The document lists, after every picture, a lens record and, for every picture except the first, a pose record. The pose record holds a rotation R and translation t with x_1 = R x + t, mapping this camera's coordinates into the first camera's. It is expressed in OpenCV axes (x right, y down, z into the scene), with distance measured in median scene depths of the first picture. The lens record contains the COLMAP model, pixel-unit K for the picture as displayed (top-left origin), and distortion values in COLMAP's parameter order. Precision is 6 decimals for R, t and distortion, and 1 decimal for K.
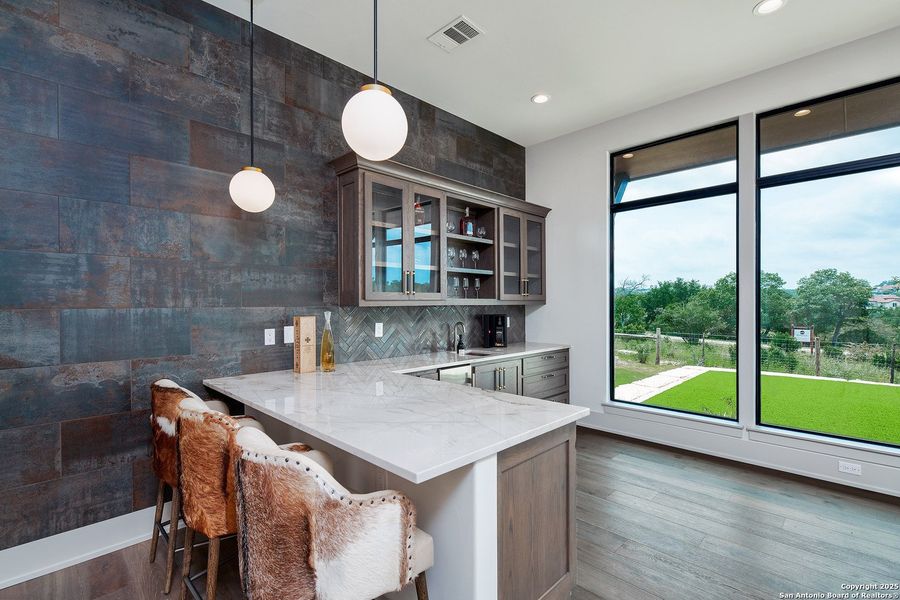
lens RADIAL K [[415.8, 0, 456.5], [0, 415.8, 305.0], [0, 0, 1]] dist [0.000757, -0.000565]
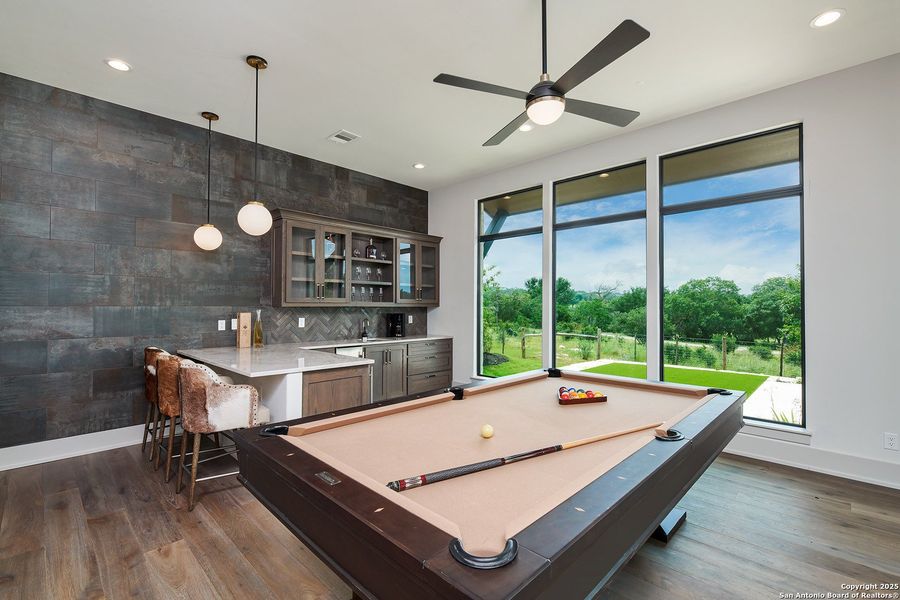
lens RADIAL K [[394.9, 0, 450.0], [0, 394.9, 300.0], [0, 0, 1]] dist [-0.000930, 0.000029]
pose [[0.999856, 0.007717, 0.015139, 0.379048], [-0.007423, 0.999784, -0.019399, 0.002788], [-0.015286, 0.019284, 0.999697, -0.496029]]
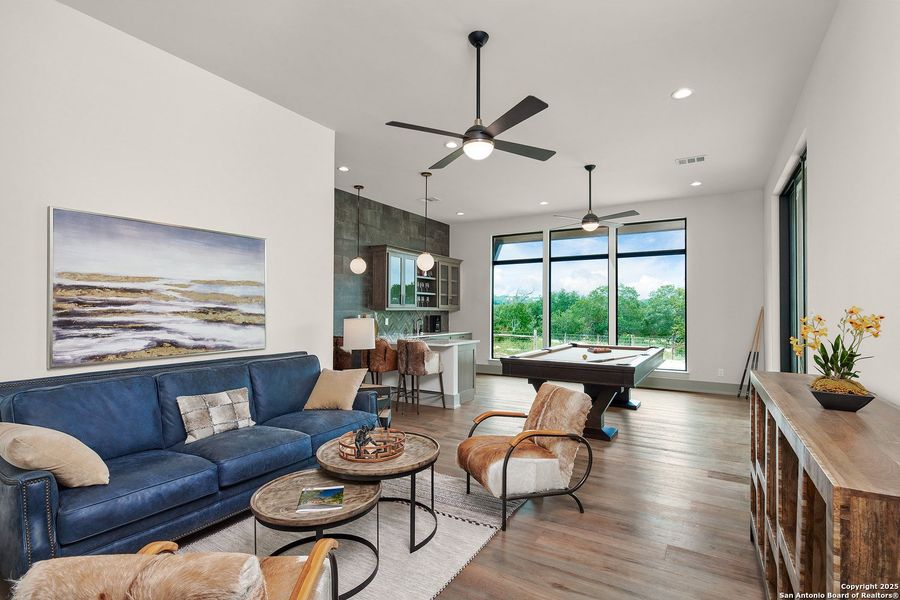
lens RADIAL K [[415.8, 0, 456.5], [0, 415.8, 305.0], [0, 0, 1]] dist [0.000757, -0.000565]
pose [[0.971794, 0.009714, 0.235631, -0.401403], [-0.005693, 0.999826, -0.017739, 0.012406], [-0.235762, 0.015897, 0.971681, -1.350889]]
